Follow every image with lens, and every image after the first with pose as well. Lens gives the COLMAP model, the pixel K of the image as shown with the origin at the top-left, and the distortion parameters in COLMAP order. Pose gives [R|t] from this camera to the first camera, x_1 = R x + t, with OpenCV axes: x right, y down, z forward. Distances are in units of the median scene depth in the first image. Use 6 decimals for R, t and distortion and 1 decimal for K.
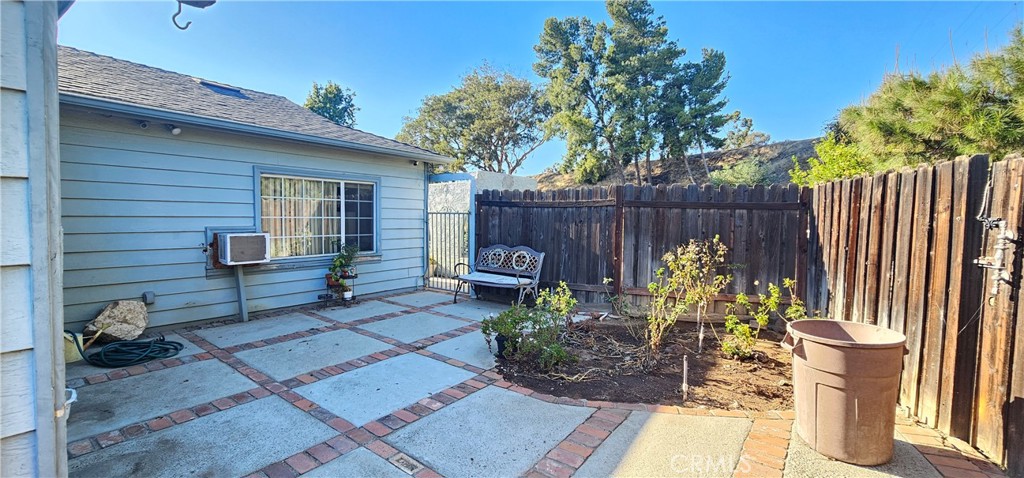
lens RADIAL K [[421.6, 0, 511.2], [0, 421.6, 237.0], [0, 0, 1]] dist [-0.002367, -0.000022]
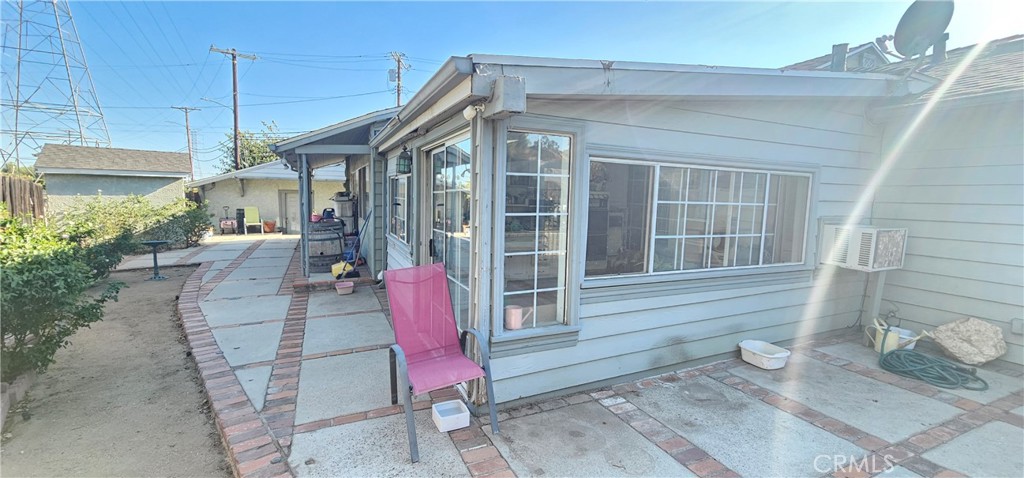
lens RADIAL K [[421.6, 0, 516.1], [0, 421.6, 241.8], [0, 0, 1]] dist [-0.002367, -0.000022]
pose [[-0.467730, 0.065279, -0.881457, 0.381164], [-0.078462, 0.990265, 0.114971, -0.042700], [0.880382, 0.122936, -0.458055, 0.717014]]
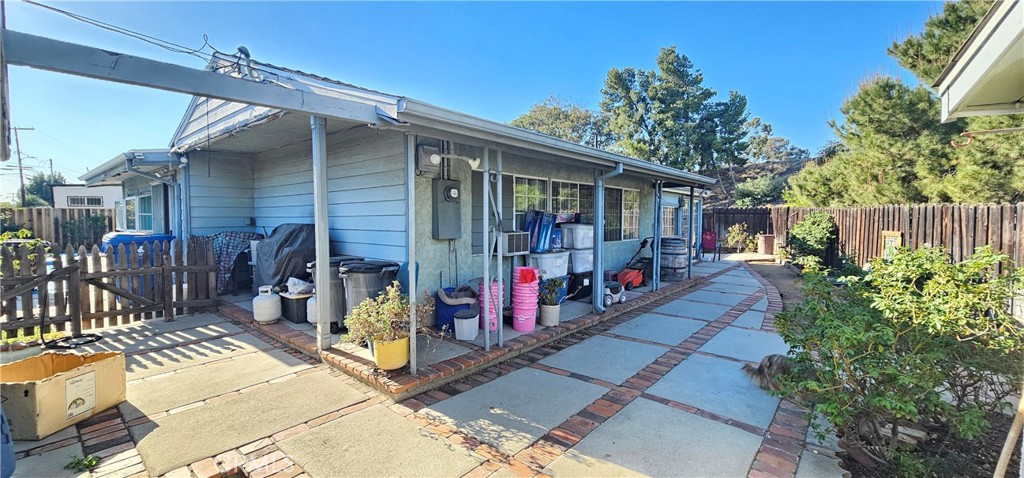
lens RADIAL K [[421.6, 0, 514.5], [0, 421.6, 236.7], [0, 0, 1]] dist [-0.002367, -0.000022]
pose [[0.999146, -0.014409, -0.038714, -0.189325], [0.014340, 0.999895, -0.002082, 0.014425], [0.038740, 0.001526, 0.999248, -0.378442]]
